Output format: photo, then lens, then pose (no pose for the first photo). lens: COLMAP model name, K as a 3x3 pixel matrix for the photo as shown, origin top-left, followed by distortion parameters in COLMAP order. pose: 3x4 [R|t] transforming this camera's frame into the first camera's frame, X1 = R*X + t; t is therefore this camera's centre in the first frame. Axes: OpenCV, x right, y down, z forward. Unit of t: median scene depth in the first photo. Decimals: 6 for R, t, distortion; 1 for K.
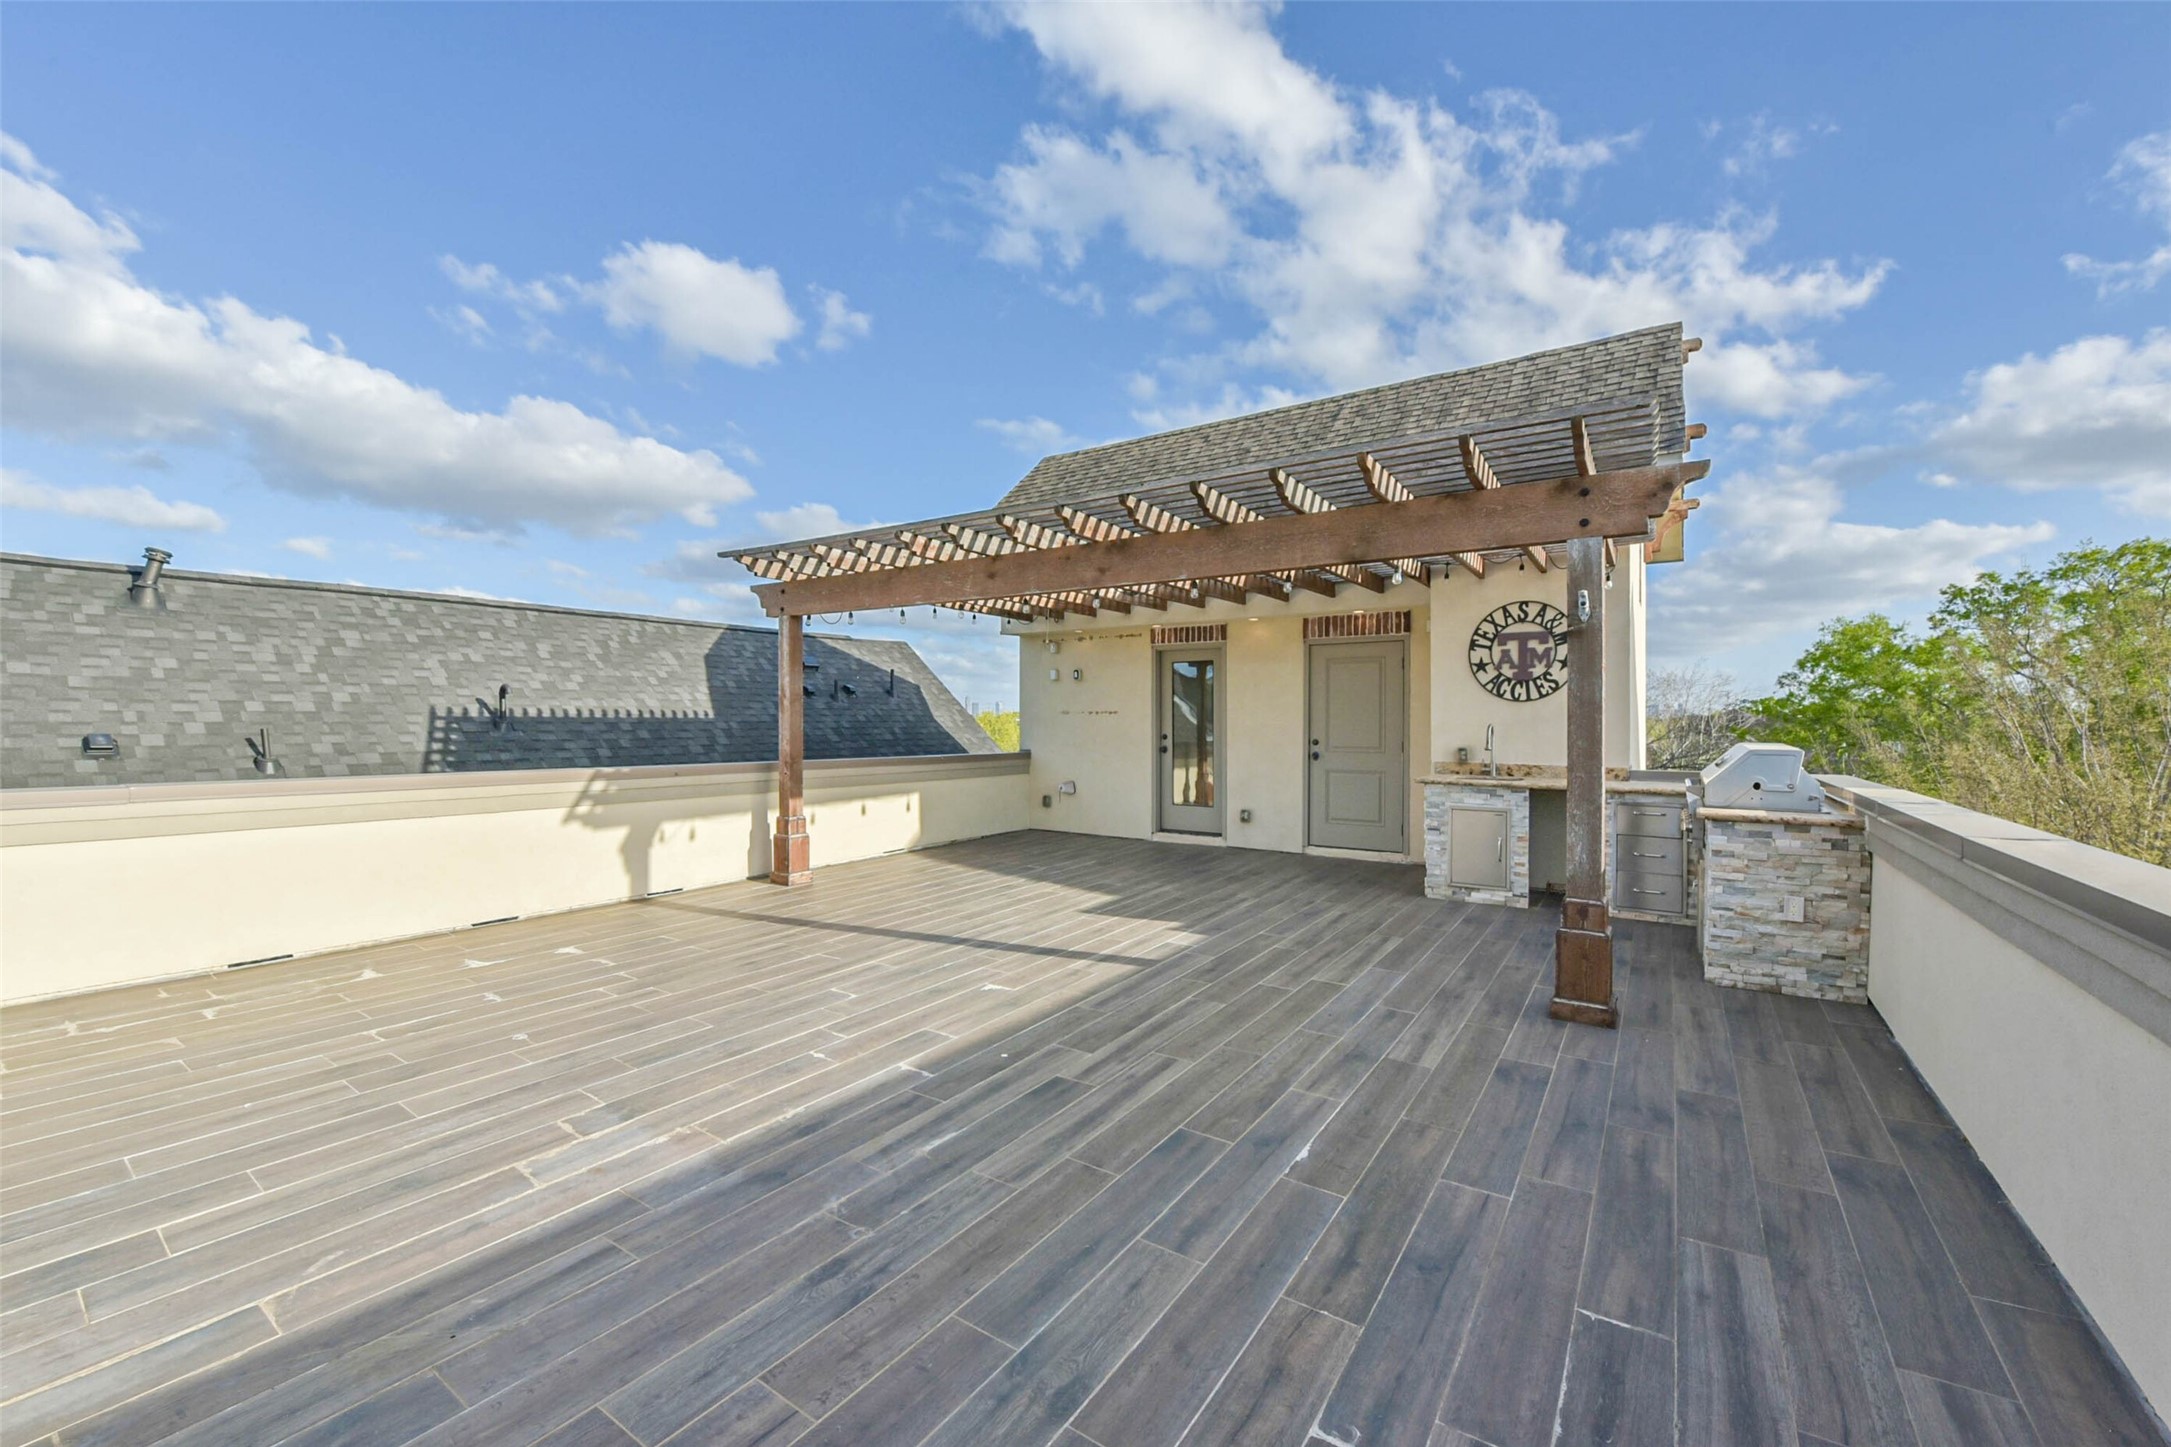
lens RADIAL K [[854.8, 0, 1082.8], [0, 854.8, 734.2], [0, 0, 1]] dist [0.001541, -0.020428]
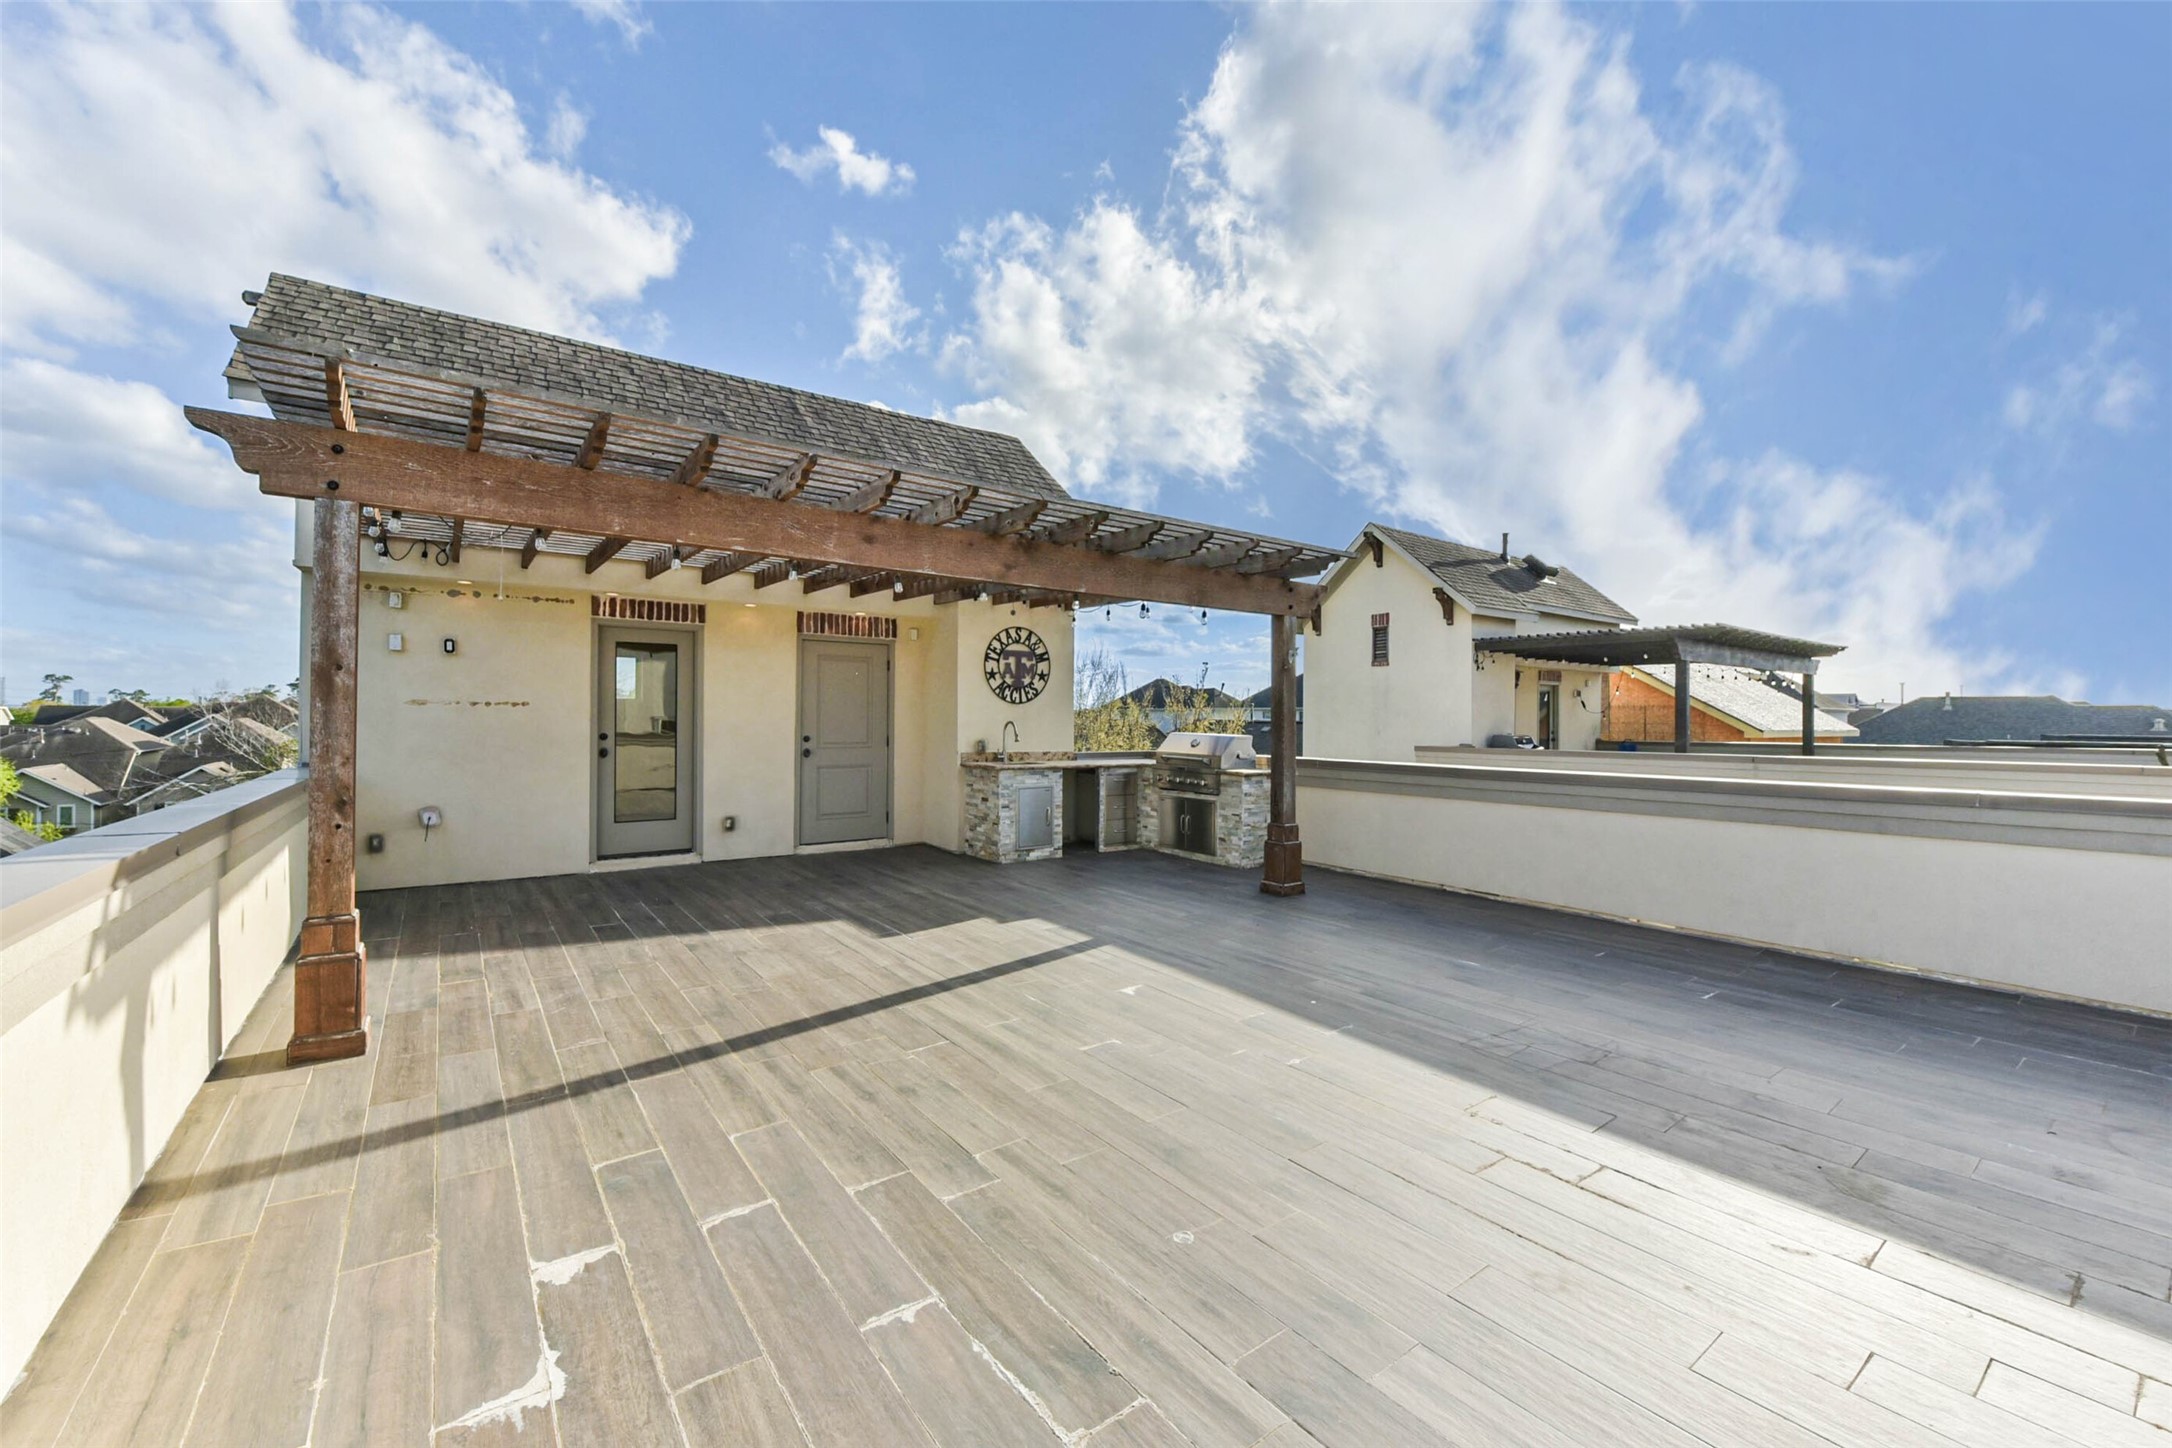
lens RADIAL K [[842.1, 0, 1083.4], [0, 842.1, 720.0], [0, 0, 1]] dist [0.053870, -0.019636]
pose [[0.371669, -0.000603, 0.928365, -0.637525], [0.008610, 0.999959, -0.002797, -0.008621], [-0.928325, 0.009033, 0.371659, 0.422622]]
